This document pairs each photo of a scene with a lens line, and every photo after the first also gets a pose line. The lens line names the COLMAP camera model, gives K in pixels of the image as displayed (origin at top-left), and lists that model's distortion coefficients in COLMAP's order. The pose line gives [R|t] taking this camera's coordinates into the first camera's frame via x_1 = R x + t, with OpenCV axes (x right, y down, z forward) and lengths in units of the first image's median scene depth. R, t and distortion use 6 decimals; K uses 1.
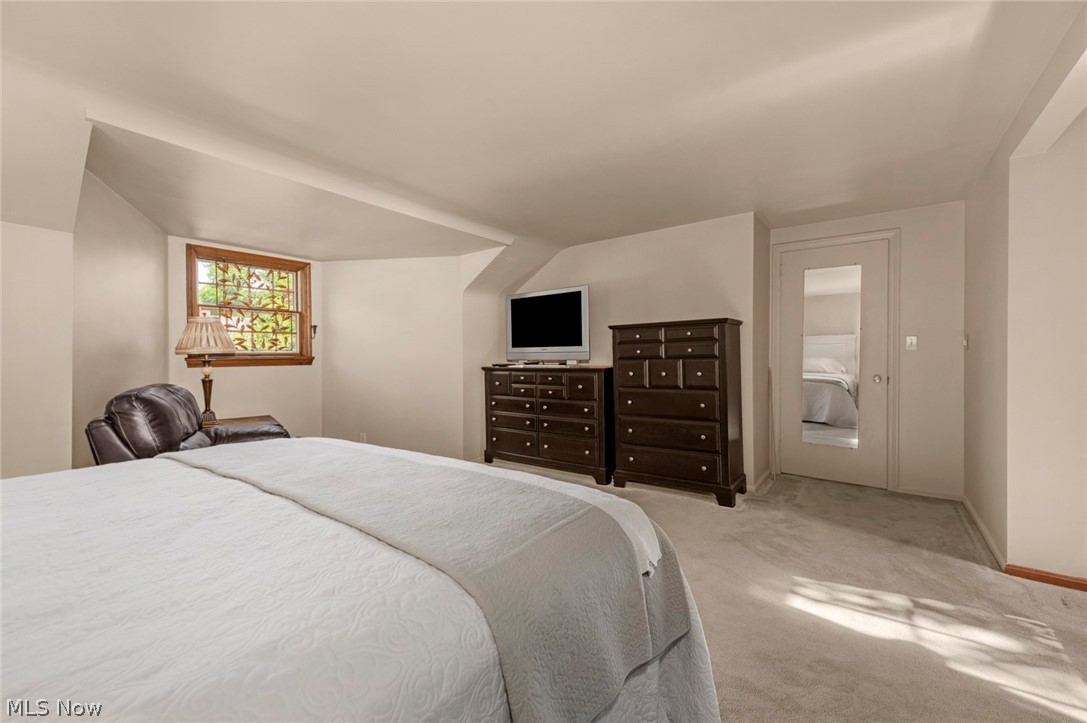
lens RADIAL K [[436.1, 0, 549.6], [0, 436.1, 361.3], [0, 0, 1]] dist [0.015091, -0.003203]
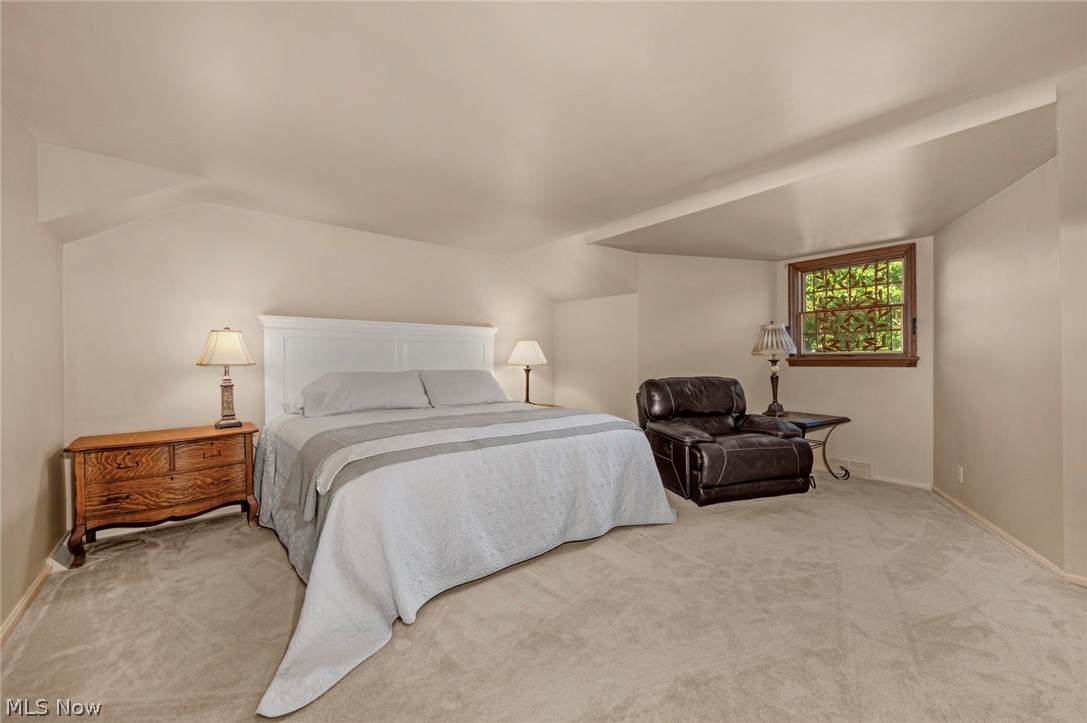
lens RADIAL K [[436.1, 0, 550.1], [0, 436.1, 364.2], [0, 0, 1]] dist [0.015091, -0.003203]
pose [[-0.234371, 0.016904, -0.972000, 0.446630], [-0.009205, 0.999765, 0.019607, -0.008105], [0.972104, 0.013542, -0.234160, 0.583144]]
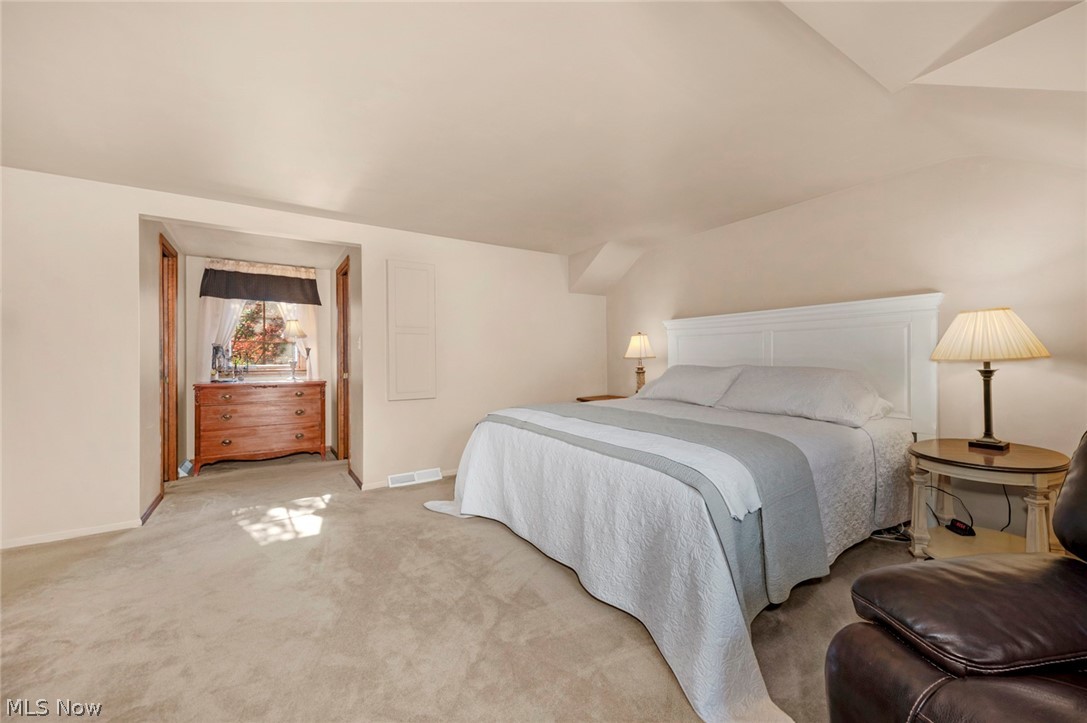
lens RADIAL K [[436.1, 0, 549.4], [0, 436.1, 355.3], [0, 0, 1]] dist [0.015091, -0.003203]
pose [[-0.933097, 0.017354, 0.359205, -0.306886], [0.020740, 0.999769, 0.005573, -0.004831], [-0.359025, 0.012650, -0.933242, 0.952265]]
